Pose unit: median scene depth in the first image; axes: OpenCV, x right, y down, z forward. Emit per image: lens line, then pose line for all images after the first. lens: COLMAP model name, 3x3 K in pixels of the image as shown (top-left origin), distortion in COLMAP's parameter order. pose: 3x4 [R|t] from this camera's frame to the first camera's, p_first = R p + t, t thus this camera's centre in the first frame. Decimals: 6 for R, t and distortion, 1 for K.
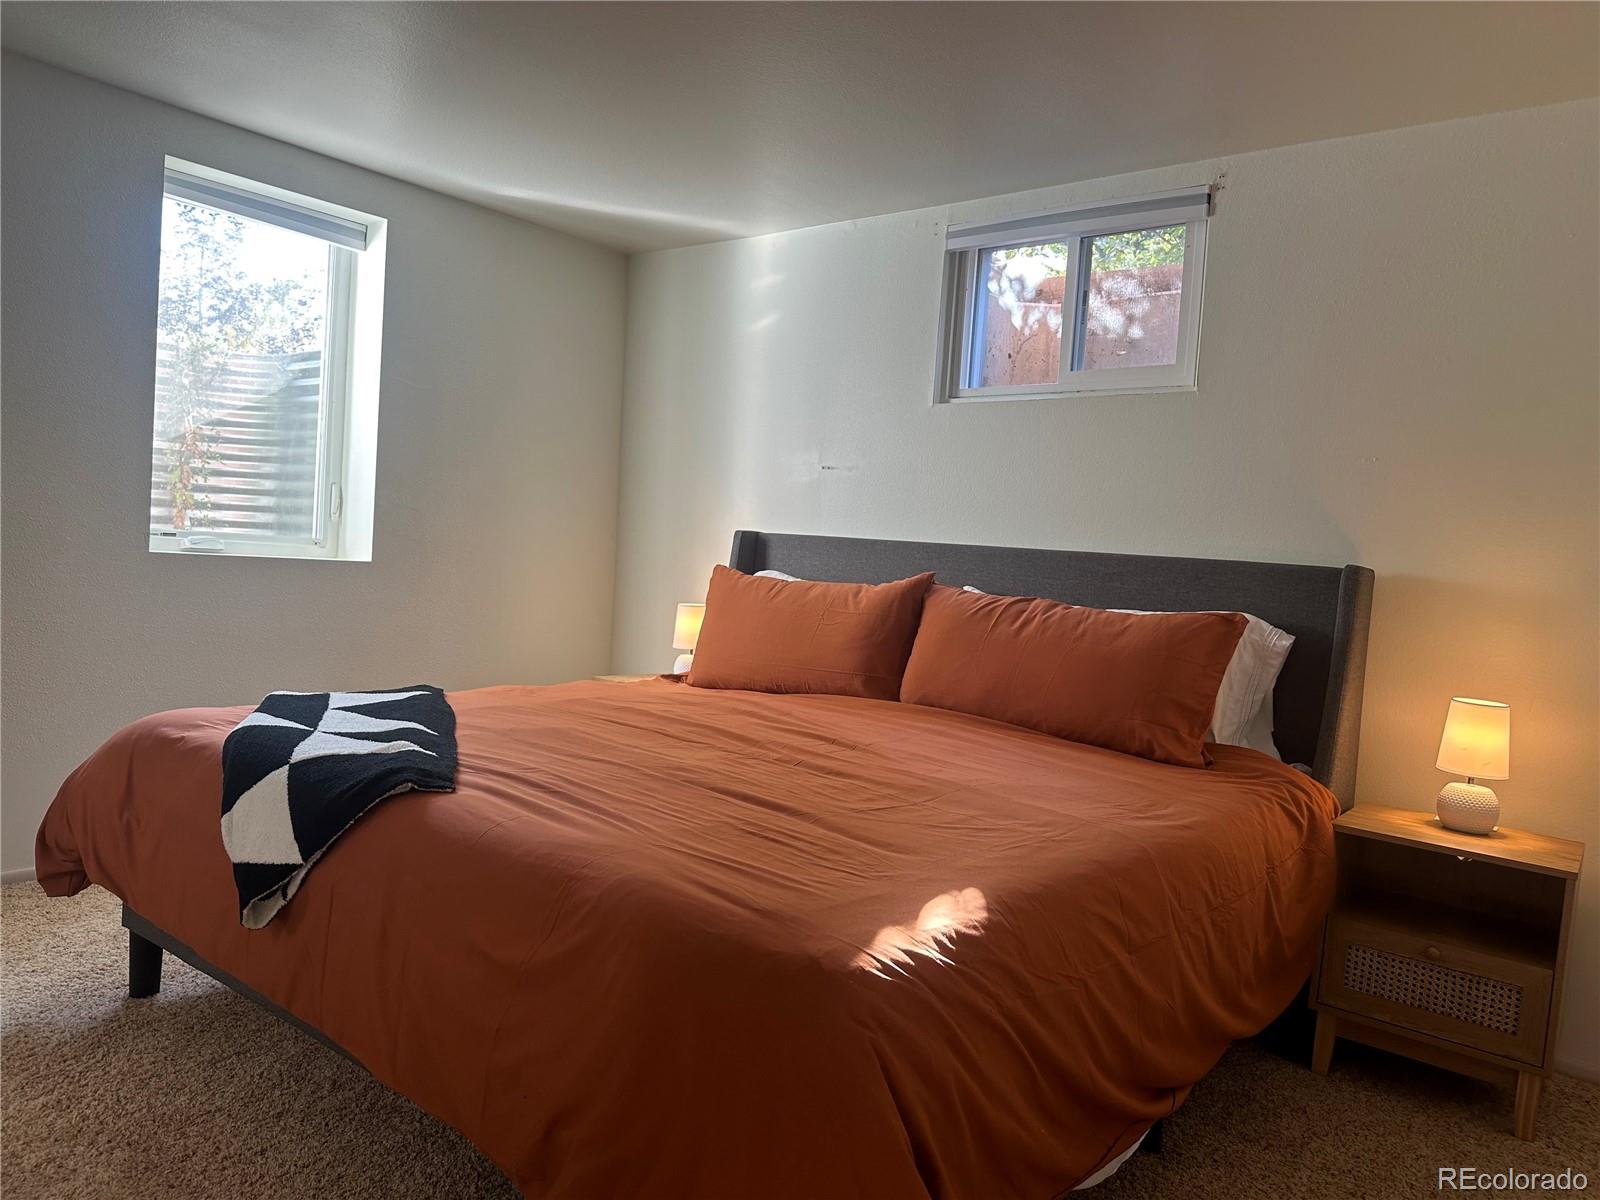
lens RADIAL K [[1125.8, 0, 796.3], [0, 1125.8, 592.8], [0, 0, 1]] dist [0.054403, -0.034656]
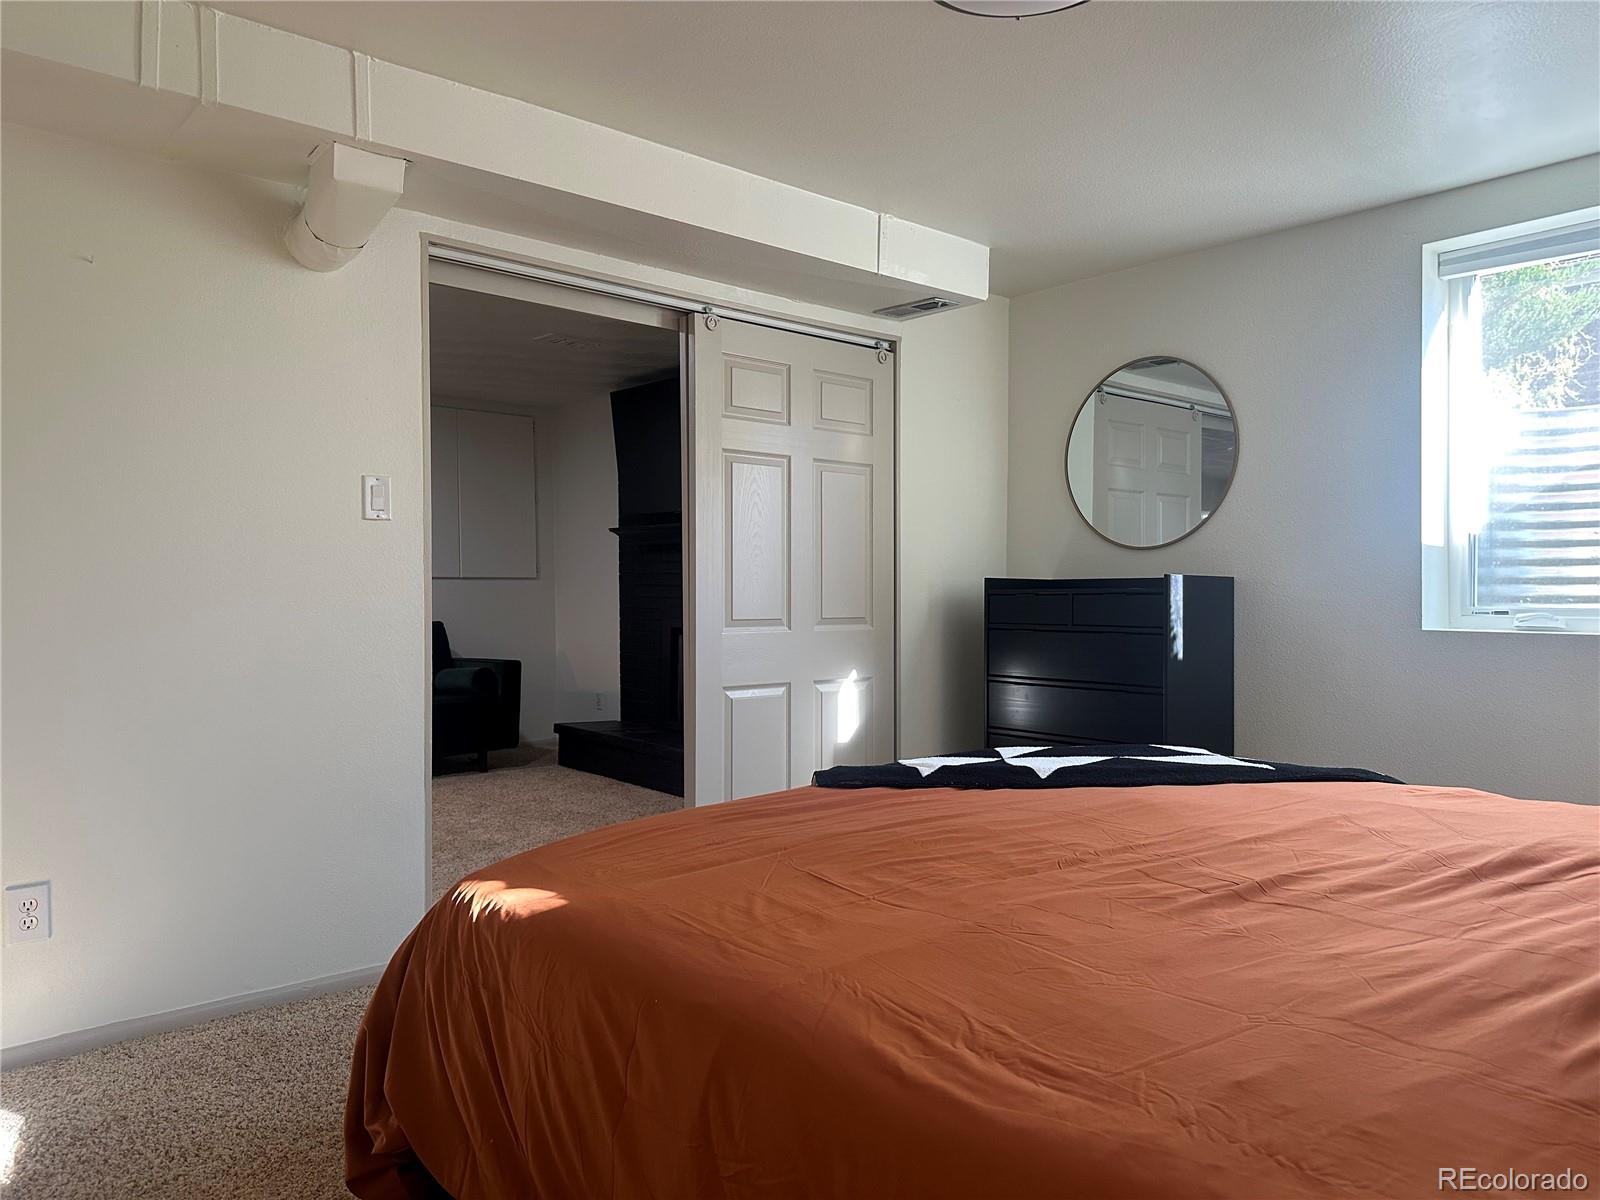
lens RADIAL K [[1125.8, 0, 796.3], [0, 1125.8, 592.8], [0, 0, 1]] dist [0.054403, -0.034656]
pose [[-0.154509, -0.053533, -0.986540, 0.573578], [-0.044720, 0.997886, -0.047145, 0.004429], [0.986979, 0.036834, -0.156576, 0.658448]]
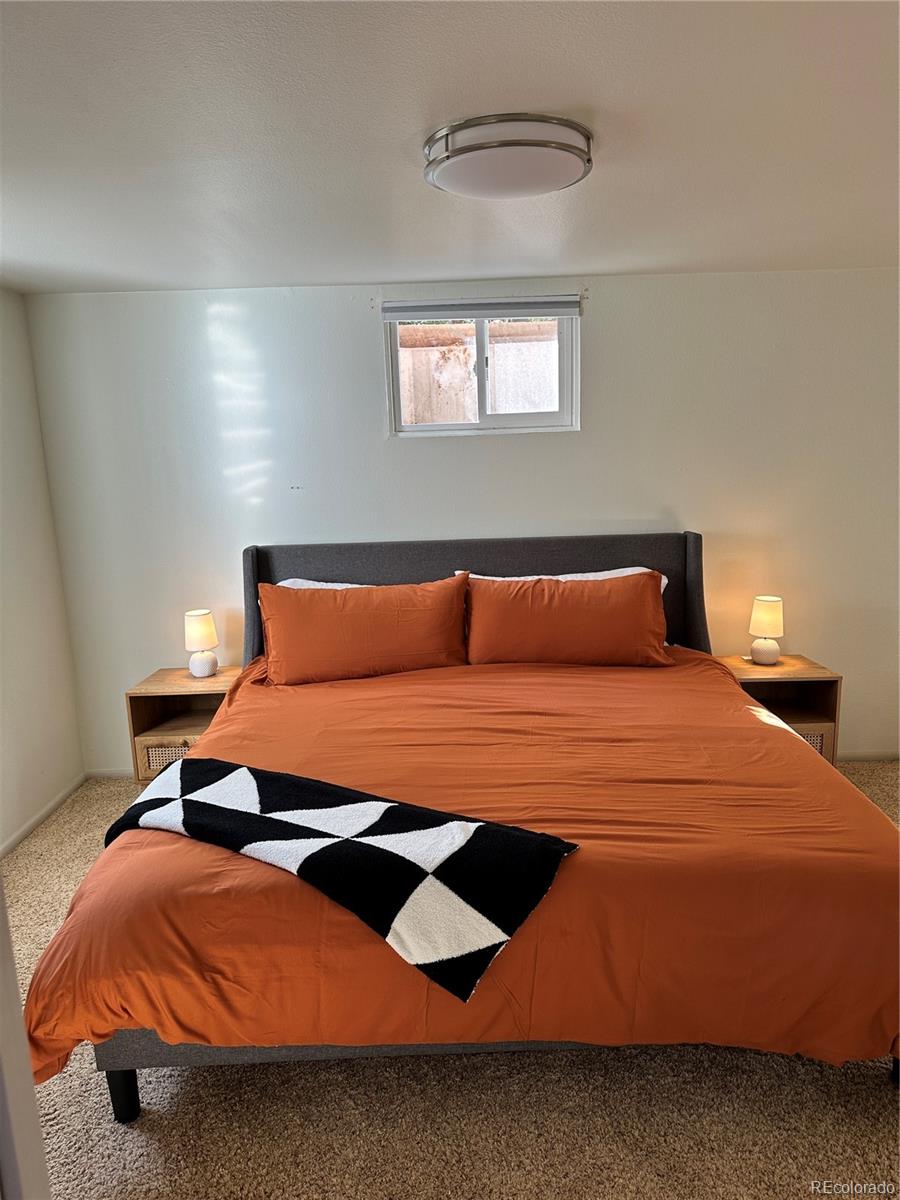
lens RADIAL K [[844.3, 0, 455.1], [0, 844.3, 603.3], [0, 0, 1]] dist [0.054403, -0.034656]
pose [[0.774406, -0.210892, 0.596507, -0.564457], [0.111586, 0.973558, 0.199331, -0.201770], [-0.622771, -0.087801, 0.777462, 0.164373]]
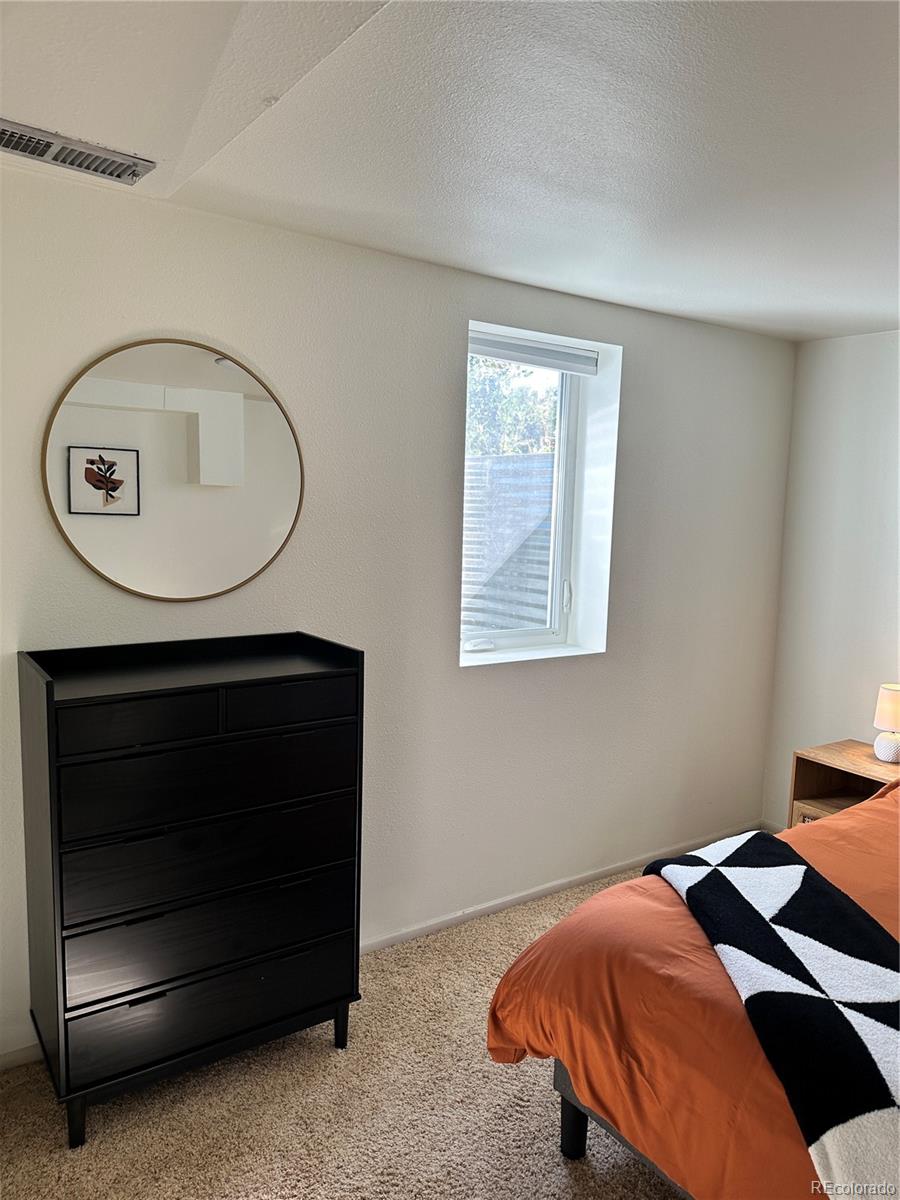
lens RADIAL K [[852.9, 0, 475.9], [0, 852.9, 600.1], [0, 0, 1]] dist [0.057108, -0.048857]
pose [[0.967402, 0.003640, -0.253221, -0.357647], [0.014817, 0.997370, 0.070946, -0.179804], [0.252813, -0.072385, 0.964804, 0.178268]]
